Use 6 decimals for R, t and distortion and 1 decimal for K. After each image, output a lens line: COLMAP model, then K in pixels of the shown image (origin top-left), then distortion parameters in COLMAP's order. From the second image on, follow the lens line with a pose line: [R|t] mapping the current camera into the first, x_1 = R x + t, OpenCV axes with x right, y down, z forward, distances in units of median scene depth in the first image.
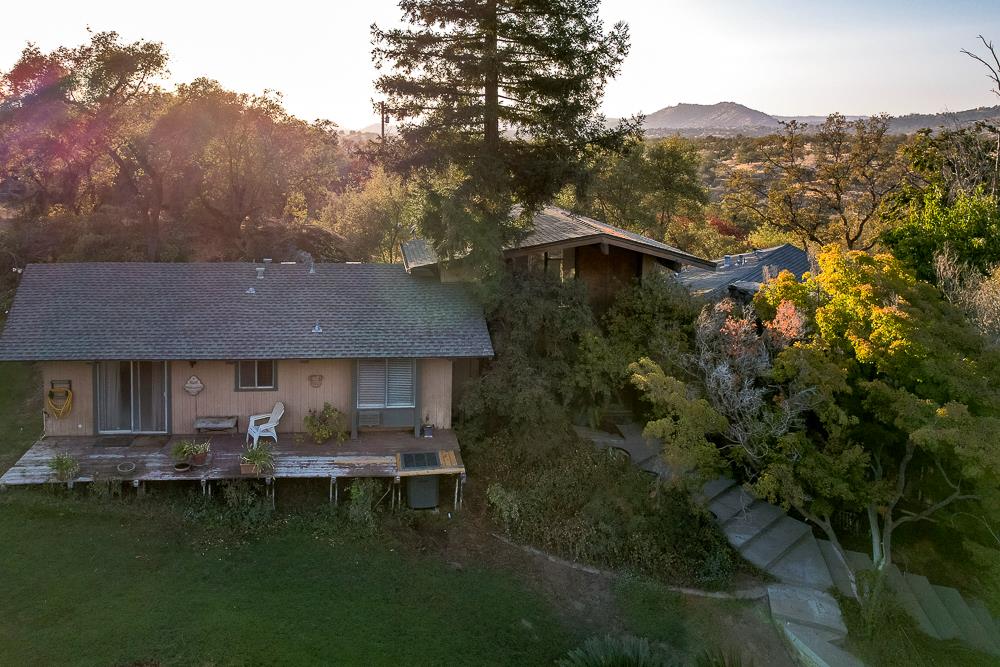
lens RADIAL K [[703.4, 0, 413.6], [0, 703.4, 148.1], [0, 0, 1]] dist [-0.025895, -0.000442]
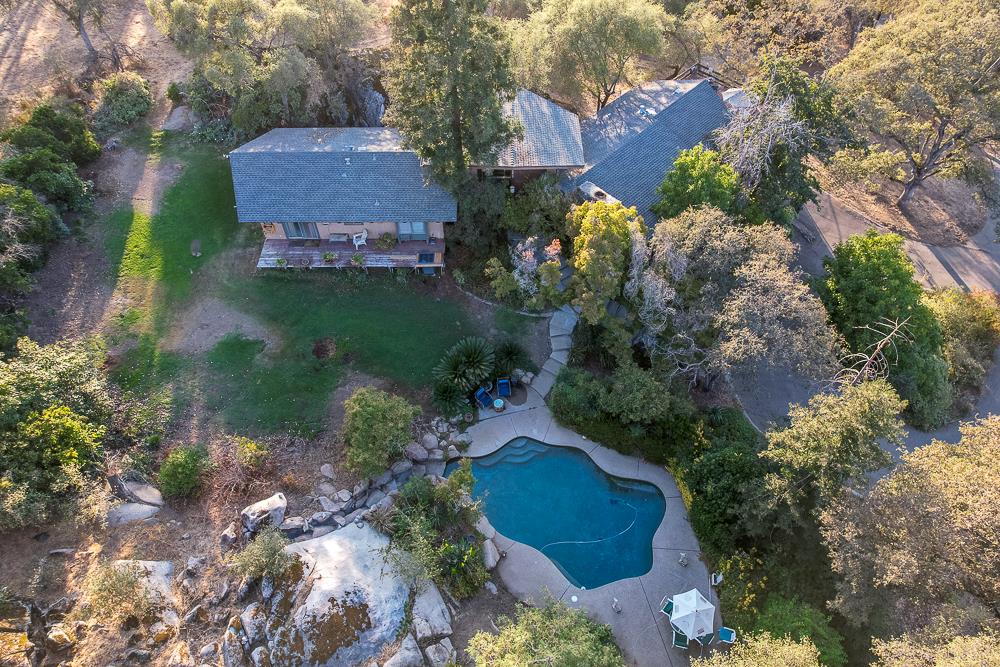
lens RADIAL K [[648.8, 0, 500.0], [0, 648.8, 333.5], [0, 0, 1]] dist [-0.020848, -0.000495]
pose [[0.997829, 0.047834, -0.045260, 0.377924], [0.003557, 0.647142, 0.762361, -1.085849], [0.065756, -0.760868, 0.645567, -0.607890]]
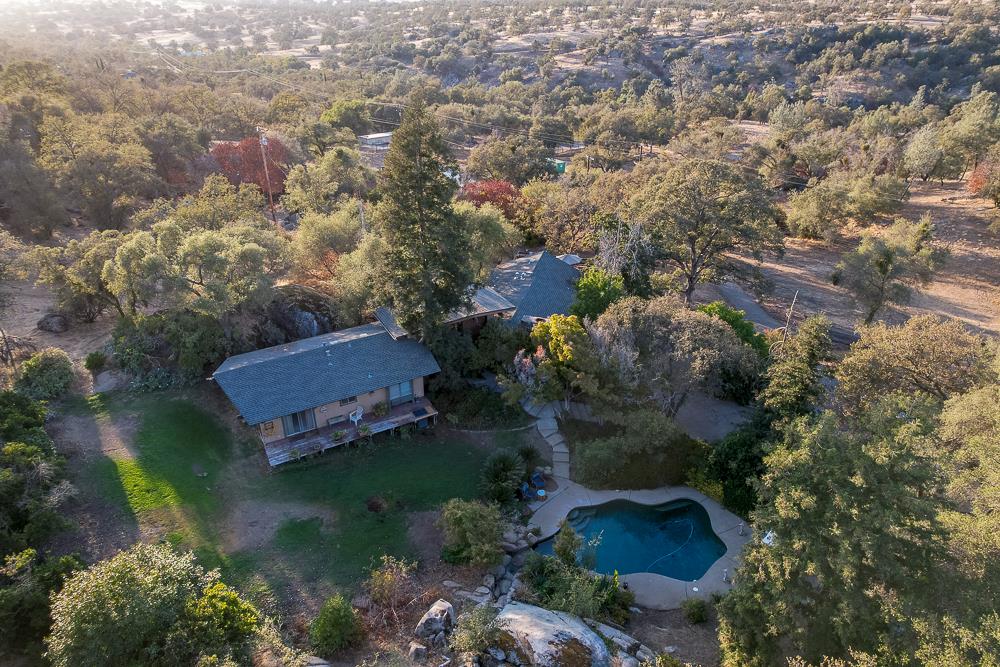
lens RADIAL K [[642.7, 0, 521.0], [0, 642.7, 334.1], [0, 0, 1]] dist [-0.028094, 0.000244]
pose [[0.900159, -0.216932, 0.377696, -0.520452], [0.022569, 0.889213, 0.456936, -0.965113], [-0.434977, -0.402791, 0.805329, -1.062553]]
